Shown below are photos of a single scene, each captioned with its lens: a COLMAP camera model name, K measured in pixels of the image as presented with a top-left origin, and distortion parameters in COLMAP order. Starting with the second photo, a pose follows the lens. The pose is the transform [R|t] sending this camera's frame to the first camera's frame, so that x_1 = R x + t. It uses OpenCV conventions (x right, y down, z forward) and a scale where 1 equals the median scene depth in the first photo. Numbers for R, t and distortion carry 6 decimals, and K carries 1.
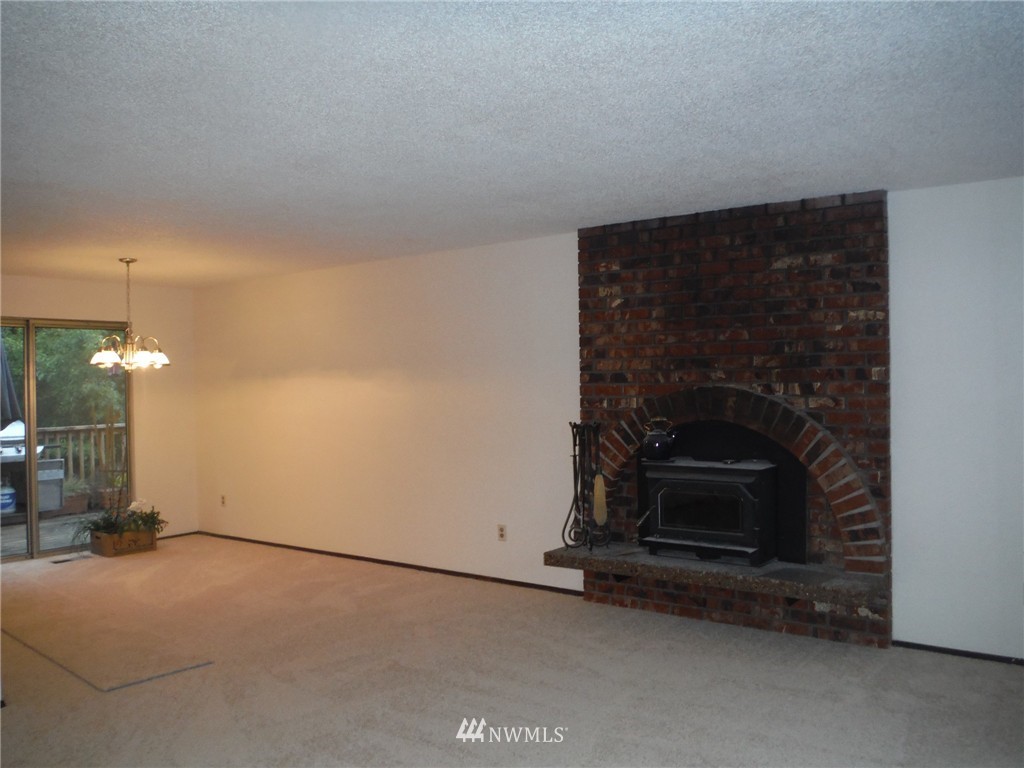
lens RADIAL K [[864.6, 0, 559.6], [0, 864.6, 383.1], [0, 0, 1]] dist [-0.052579, 0.001611]
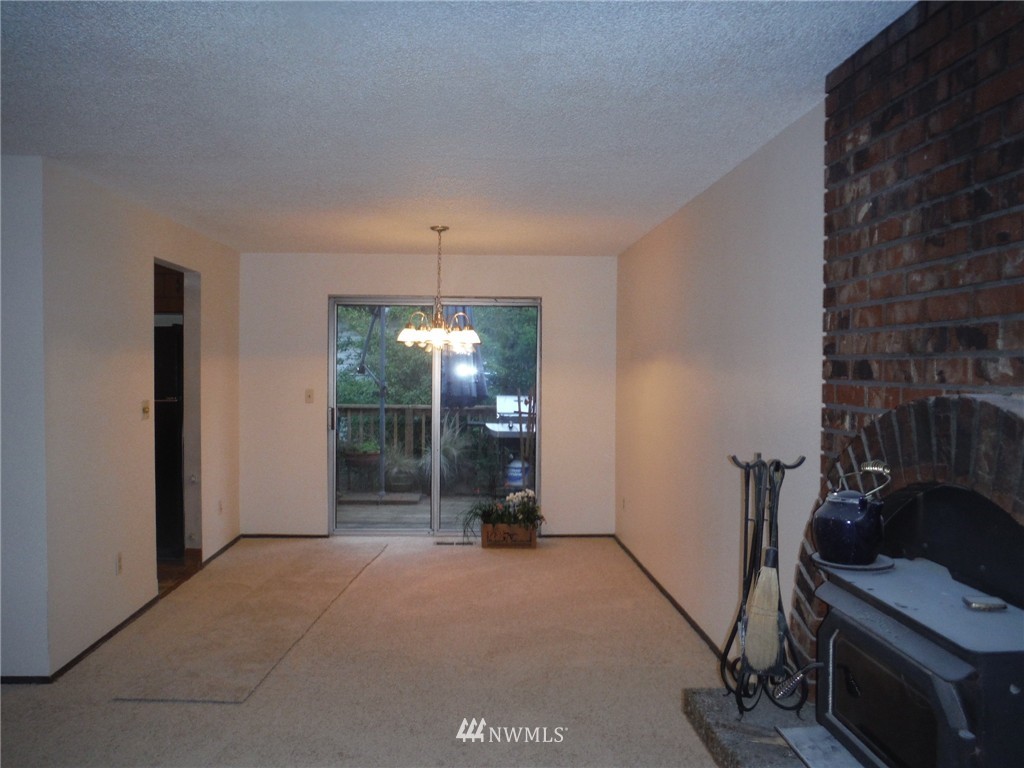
lens RADIAL K [[864.6, 0, 559.6], [0, 864.6, 383.1], [0, 0, 1]] dist [-0.052579, 0.001611]
pose [[0.628731, 0.035899, -0.776794, 0.342628], [-0.022325, 0.999355, 0.028114, -0.008861], [0.777302, -0.000334, 0.629127, 0.597394]]
